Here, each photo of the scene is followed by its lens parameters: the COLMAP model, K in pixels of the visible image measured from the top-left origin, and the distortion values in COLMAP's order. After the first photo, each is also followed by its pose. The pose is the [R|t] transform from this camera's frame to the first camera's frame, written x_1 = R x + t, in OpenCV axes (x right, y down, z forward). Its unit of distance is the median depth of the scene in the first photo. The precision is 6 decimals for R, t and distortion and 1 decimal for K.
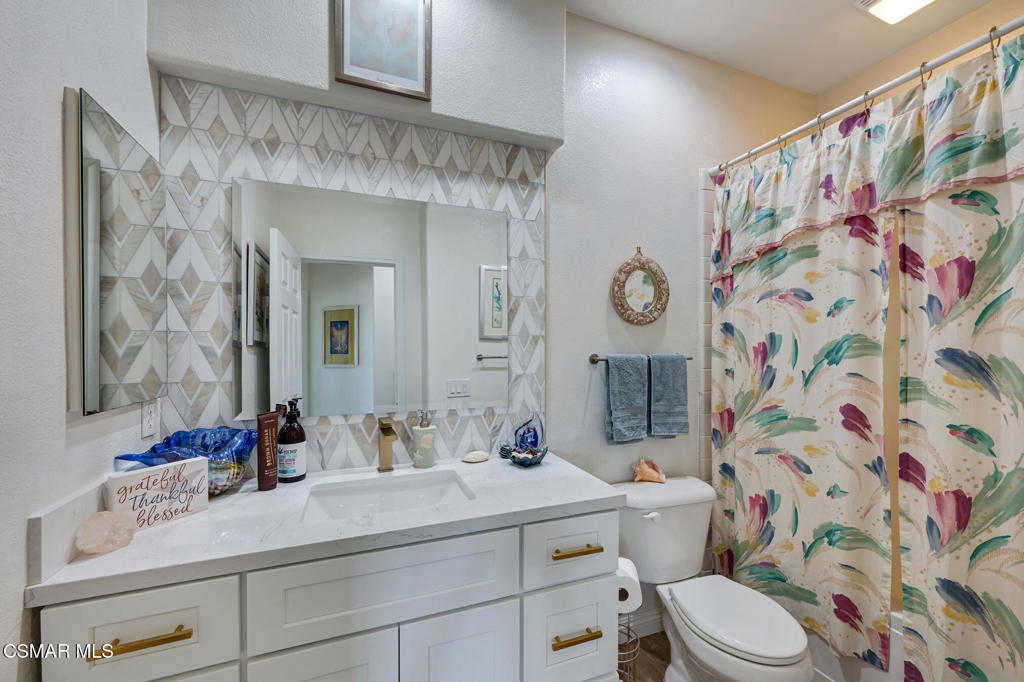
lens RADIAL K [[413.5, 0, 514.5], [0, 413.5, 350.9], [0, 0, 1]] dist [-0.001607, -0.000207]
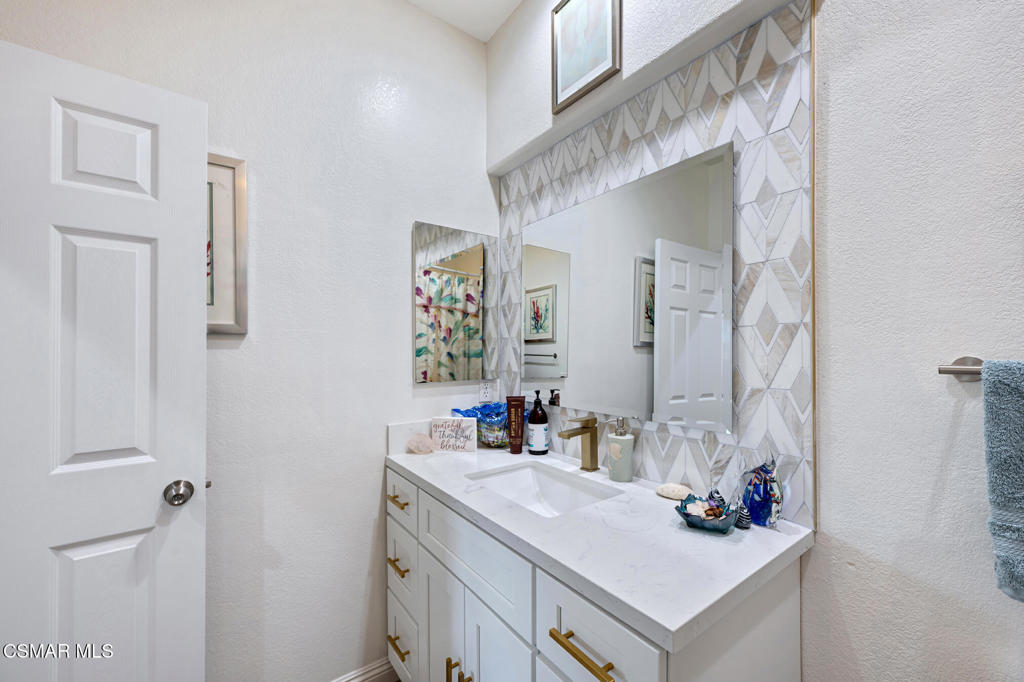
lens RADIAL K [[406.4, 0, 515.4], [0, 406.4, 347.8], [0, 0, 1]] dist [0.000056, 0.000079]
pose [[0.256251, -0.007037, -0.966585, 0.573626], [0.000690, 0.999975, -0.007097, 0.000404], [0.966610, 0.001151, 0.256250, 0.553558]]
